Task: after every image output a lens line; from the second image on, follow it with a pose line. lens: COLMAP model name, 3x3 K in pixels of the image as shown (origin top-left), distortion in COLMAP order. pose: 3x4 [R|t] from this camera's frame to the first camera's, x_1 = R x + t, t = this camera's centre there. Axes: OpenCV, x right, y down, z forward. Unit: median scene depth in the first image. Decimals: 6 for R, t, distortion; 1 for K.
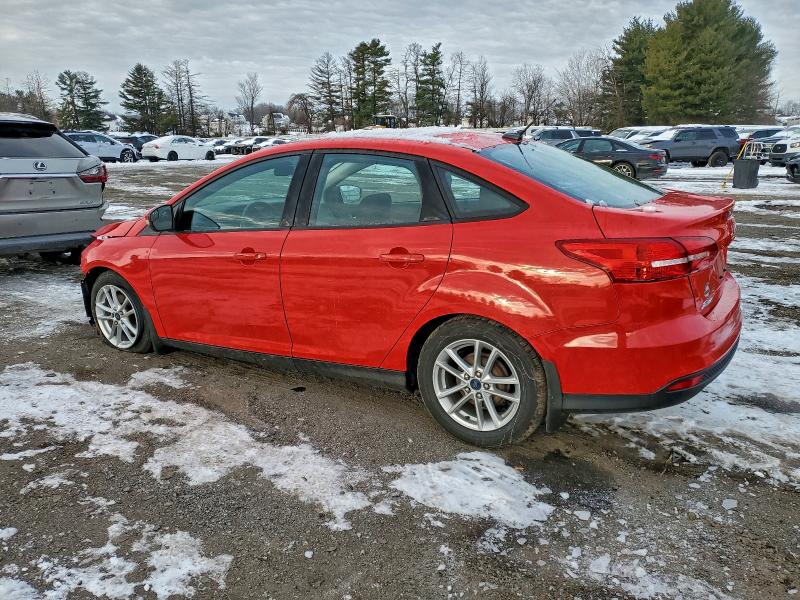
lens RADIAL K [[652.2, 0, 397.6], [0, 652.2, 306.5], [0, 0, 1]] dist [0.007402, 0.026021]
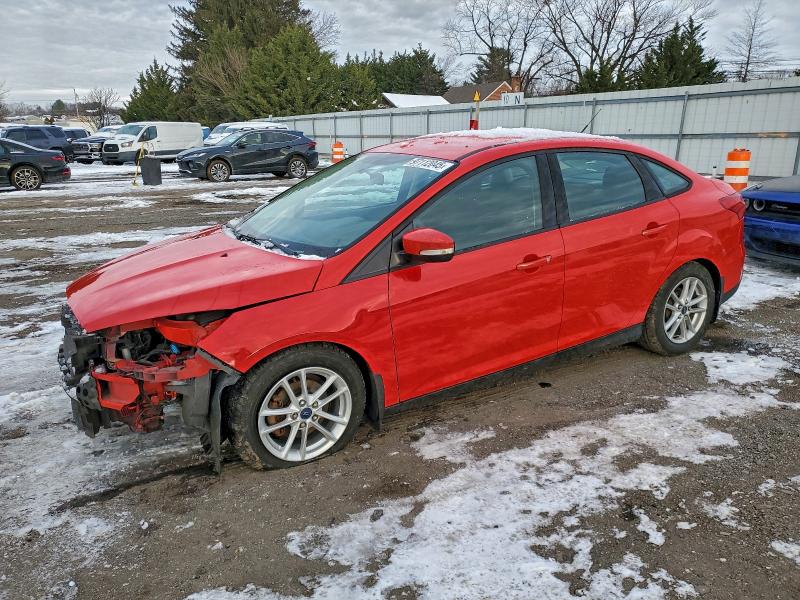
lens RADIAL K [[652.2, 0, 395.0], [0, 652.2, 303.0], [0, 0, 1]] dist [0.007402, 0.026021]
pose [[0.429895, -0.232068, 0.872545, -1.326904], [0.236425, 0.961616, 0.139274, -0.230915], [-0.871375, 0.146418, 0.468260, 0.838405]]
